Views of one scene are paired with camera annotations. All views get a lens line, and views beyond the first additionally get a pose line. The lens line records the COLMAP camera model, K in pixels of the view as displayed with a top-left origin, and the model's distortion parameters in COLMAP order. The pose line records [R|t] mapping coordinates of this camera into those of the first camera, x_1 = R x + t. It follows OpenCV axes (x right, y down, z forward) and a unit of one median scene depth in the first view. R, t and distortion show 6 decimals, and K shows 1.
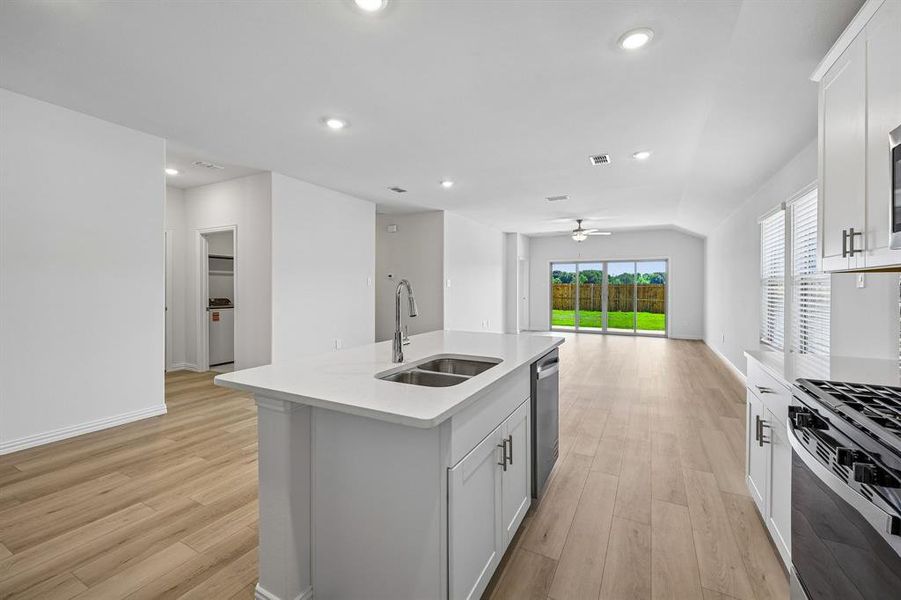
lens RADIAL K [[374.0, 0, 452.3], [0, 374.0, 292.1], [0, 0, 1]] dist [-0.000919, 0.000171]
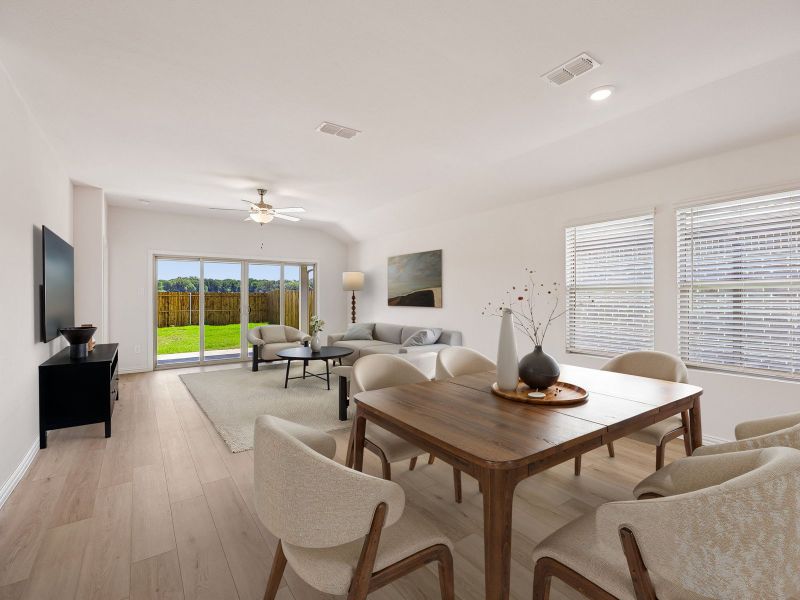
lens RADIAL K [[376.6, 0, 400.0], [0, 376.6, 300.0], [0, 0, 1]] dist [0.001060, -0.000020]
pose [[0.459647, -0.009746, 0.888048, -0.177419], [0.012456, 0.999912, 0.004526, -0.009966], [-0.888014, 0.008981, 0.459728, 0.740490]]
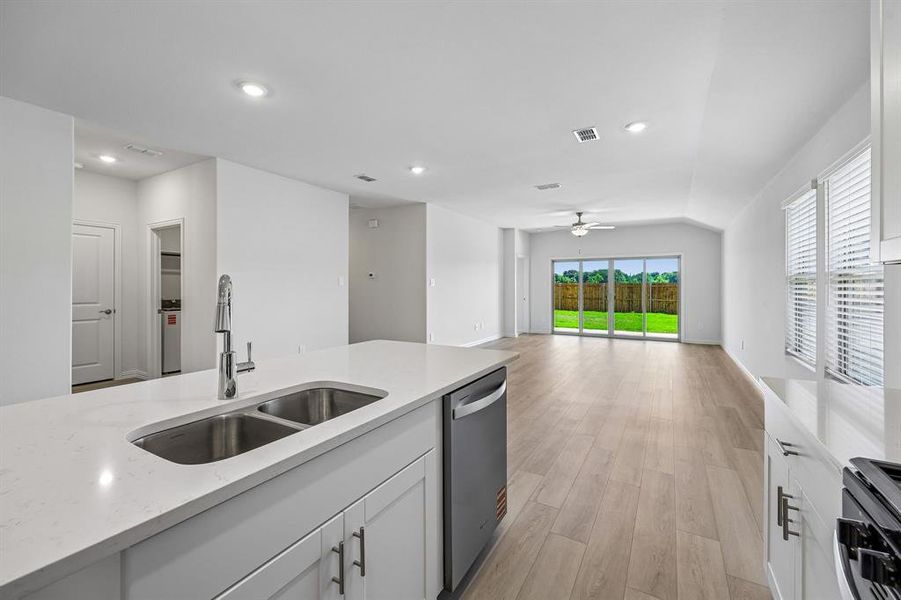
lens RADIAL K [[375.6, 0, 450.9], [0, 375.6, 289.1], [0, 0, 1]] dist [0.000785, -0.000082]
pose [[0.999185, -0.001408, -0.040347, 0.094599], [0.001103, 0.999971, -0.007589, -0.001162], [0.040356, 0.007538, 0.999157, 0.111661]]
